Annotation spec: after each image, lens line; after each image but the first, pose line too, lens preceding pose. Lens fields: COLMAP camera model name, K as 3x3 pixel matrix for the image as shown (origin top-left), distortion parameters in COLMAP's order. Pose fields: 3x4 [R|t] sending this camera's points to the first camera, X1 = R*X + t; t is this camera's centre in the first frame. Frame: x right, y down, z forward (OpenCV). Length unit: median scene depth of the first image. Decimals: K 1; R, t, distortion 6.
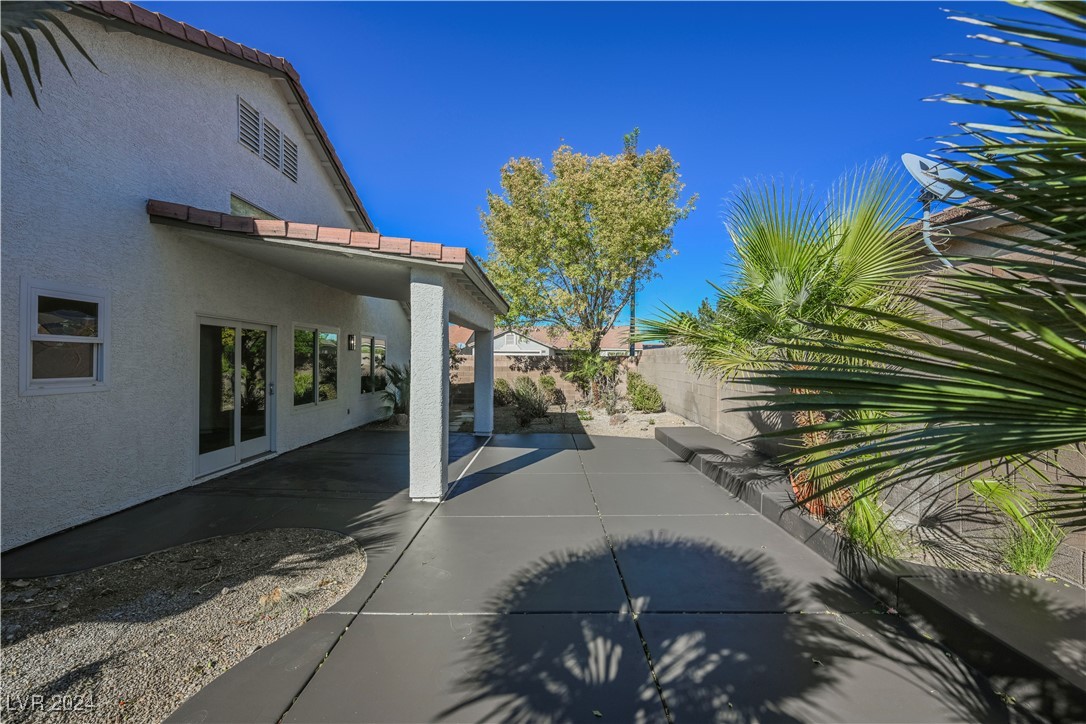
lens RADIAL K [[496.0, 0, 543.0], [0, 496.0, 362.0], [0, 0, 1]] dist [-0.001154, -0.000356]
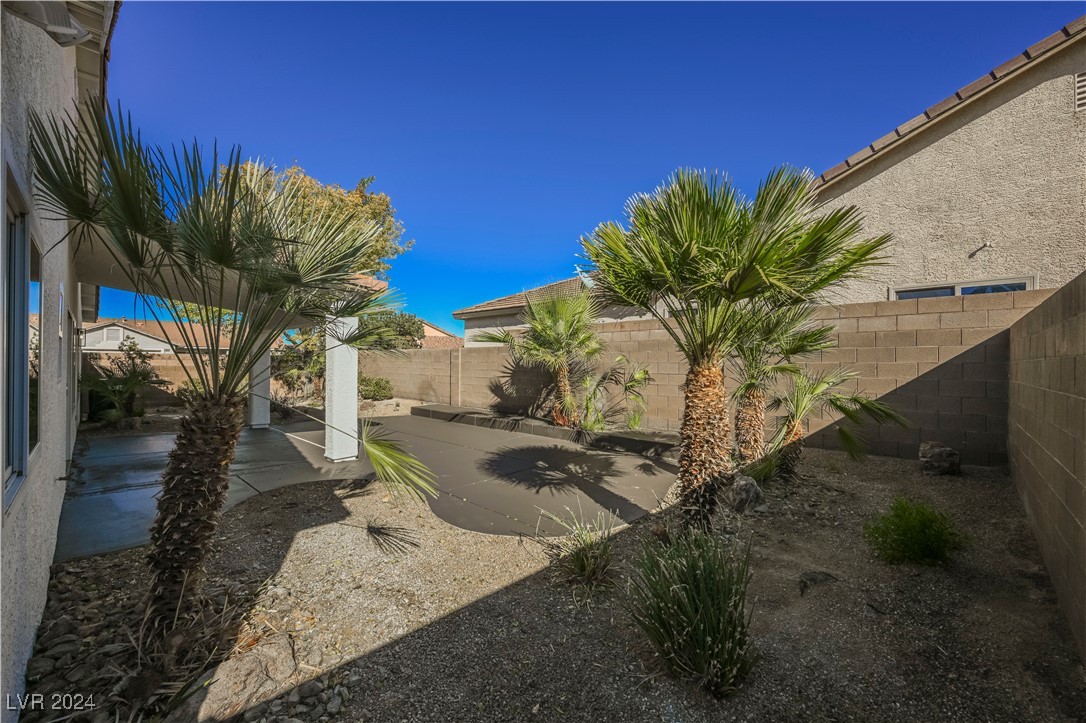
lens RADIAL K [[425.5, 0, 564.9], [0, 425.5, 360.6], [0, 0, 1]] dist [0.000411, 0.000030]
pose [[0.669239, -0.000534, 0.743047, -0.705843], [0.002434, 0.999996, -0.001473, 0.007328], [-0.743043, 0.002794, 0.669238, -0.241536]]
